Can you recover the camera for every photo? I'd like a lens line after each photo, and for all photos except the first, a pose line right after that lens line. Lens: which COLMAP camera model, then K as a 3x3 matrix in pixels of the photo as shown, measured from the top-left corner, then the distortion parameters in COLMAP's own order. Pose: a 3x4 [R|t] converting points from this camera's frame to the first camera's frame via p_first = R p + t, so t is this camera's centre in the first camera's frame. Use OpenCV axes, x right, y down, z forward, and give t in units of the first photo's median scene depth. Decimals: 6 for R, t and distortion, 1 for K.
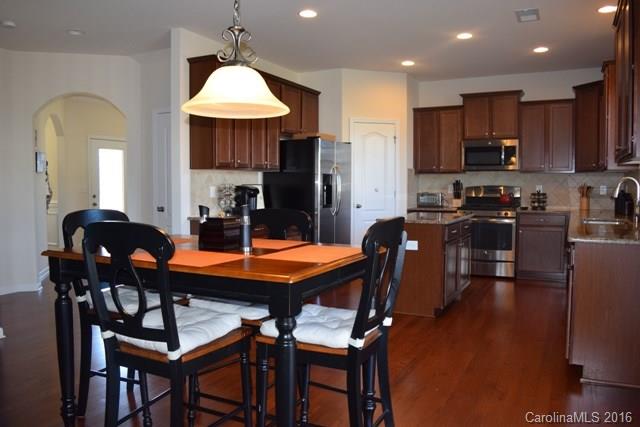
lens RADIAL K [[493.4, 0, 322.2], [0, 493.4, 210.8], [0, 0, 1]] dist [-0.079892, 0.017794]
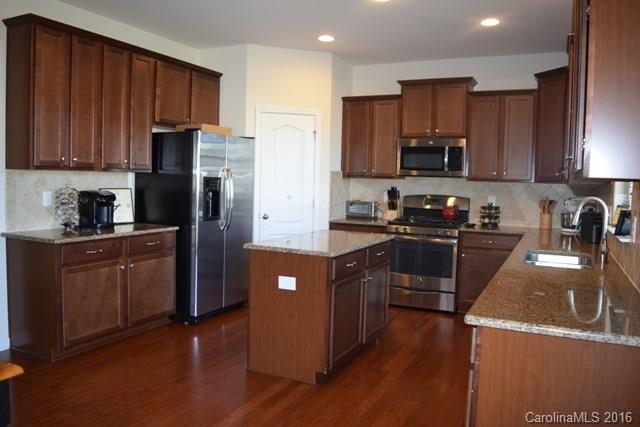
lens RADIAL K [[493.4, 0, 320.4], [0, 493.4, 209.8], [0, 0, 1]] dist [-0.079892, 0.017794]
pose [[0.999452, 0.025562, 0.021042, 0.149848], [-0.025794, 0.999609, 0.010835, -0.032585], [-0.020756, -0.011371, 0.999720, 0.200338]]
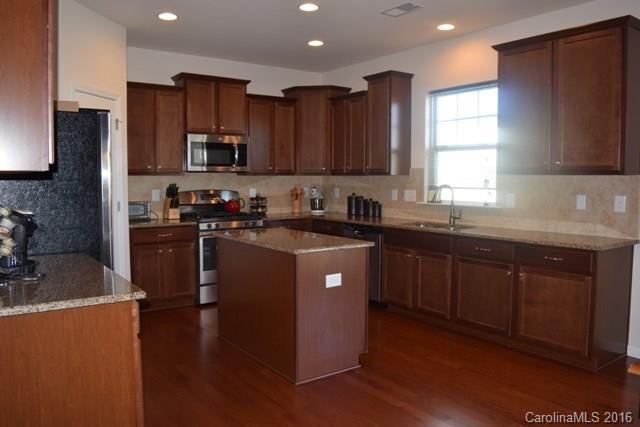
lens RADIAL K [[493.4, 0, 323.9], [0, 493.4, 211.6], [0, 0, 1]] dist [-0.079892, 0.017794]
pose [[0.437203, -0.057918, 0.897496, -0.334089], [0.044555, 0.998094, 0.042705, -0.044607], [-0.898258, 0.021317, 0.438950, 0.491272]]
